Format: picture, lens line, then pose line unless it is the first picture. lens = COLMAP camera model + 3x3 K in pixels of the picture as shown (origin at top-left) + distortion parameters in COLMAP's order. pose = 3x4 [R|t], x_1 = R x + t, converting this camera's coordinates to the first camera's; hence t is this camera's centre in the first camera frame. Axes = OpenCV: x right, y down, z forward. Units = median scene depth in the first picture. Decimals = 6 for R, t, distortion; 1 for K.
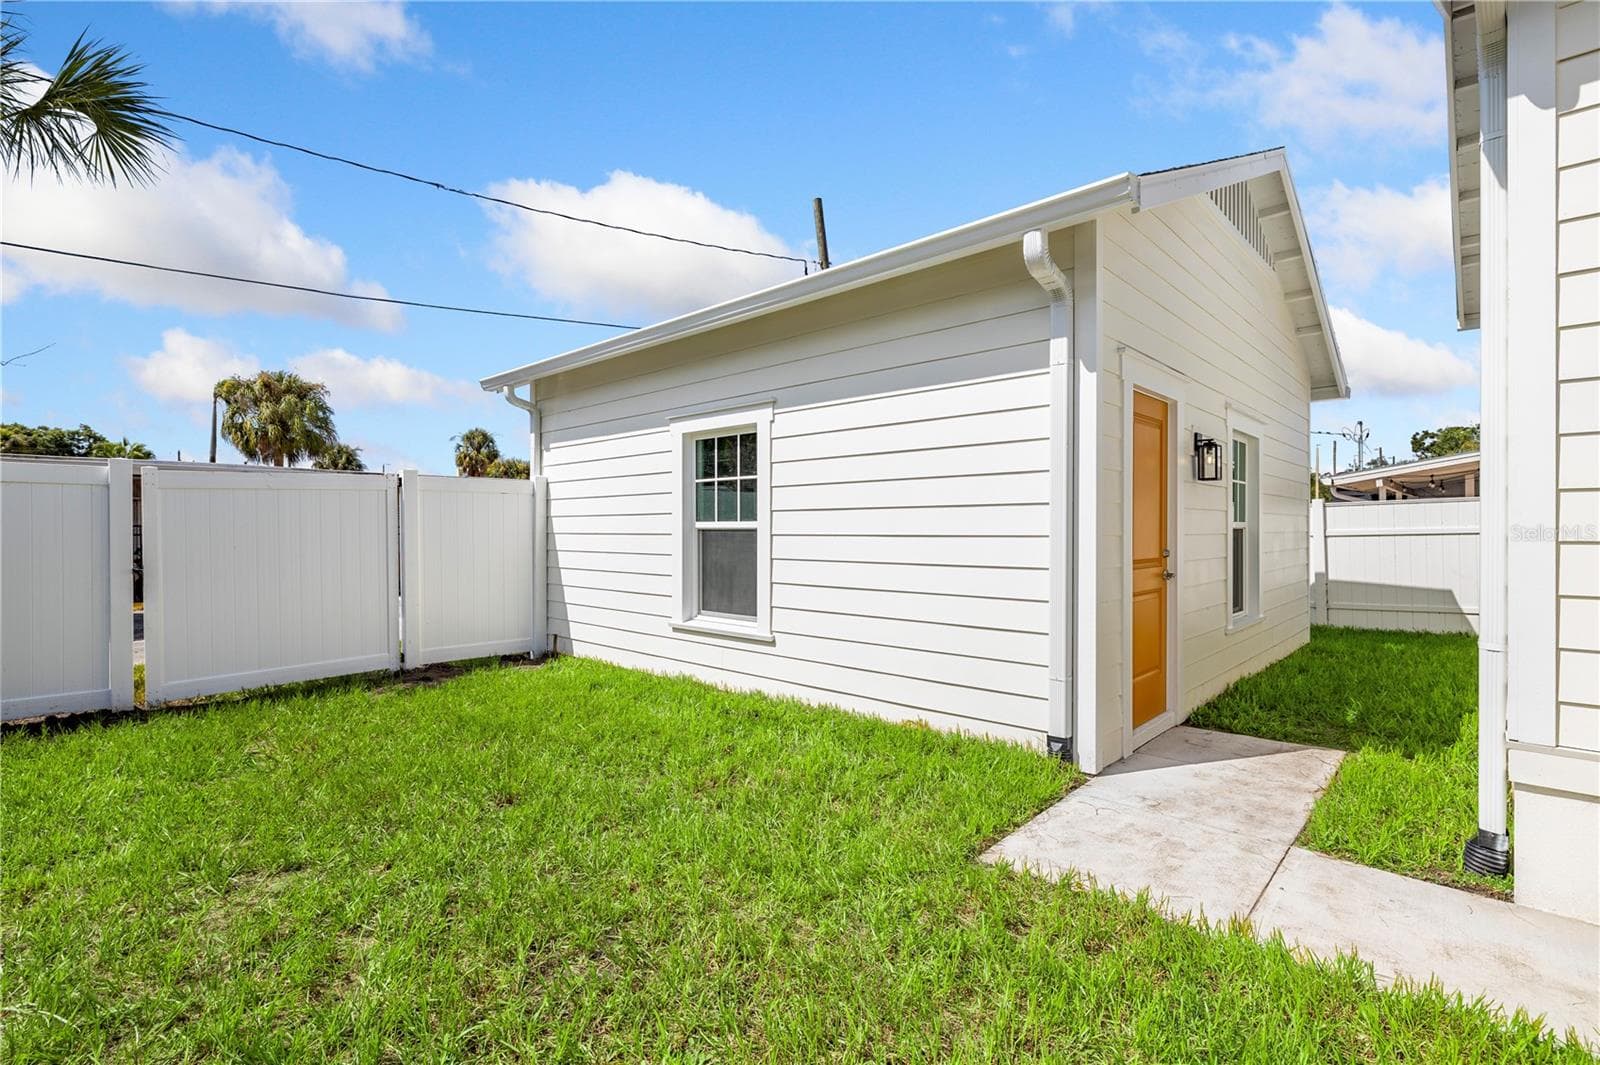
lens RADIAL K [[738.5, 0, 800.0], [0, 738.5, 532.5], [0, 0, 1]] dist [-0.022591, 0.008505]
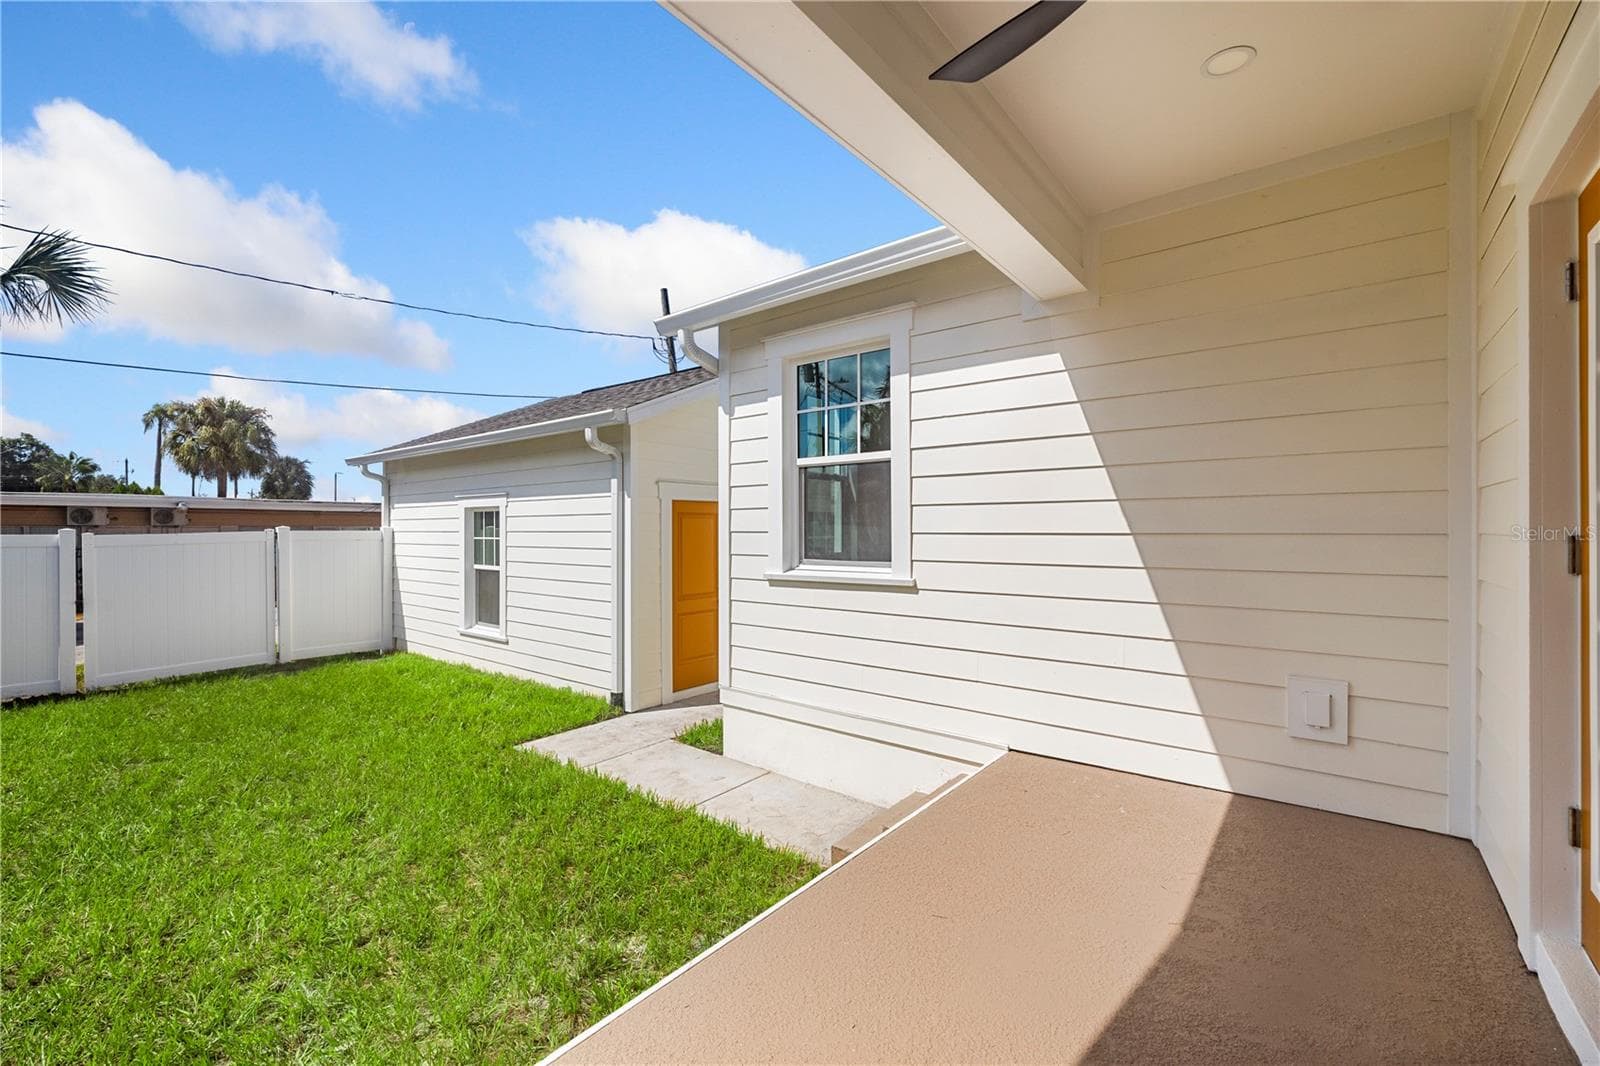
lens RADIAL K [[668.5, 0, 800.0], [0, 668.5, 533.0], [0, 0, 1]] dist [0.000074, -0.002996]
pose [[0.996377, -0.001048, 0.085041, 0.423988], [0.001188, 0.999998, -0.001601, -0.078036], [-0.085040, 0.001696, 0.996376, -0.459109]]
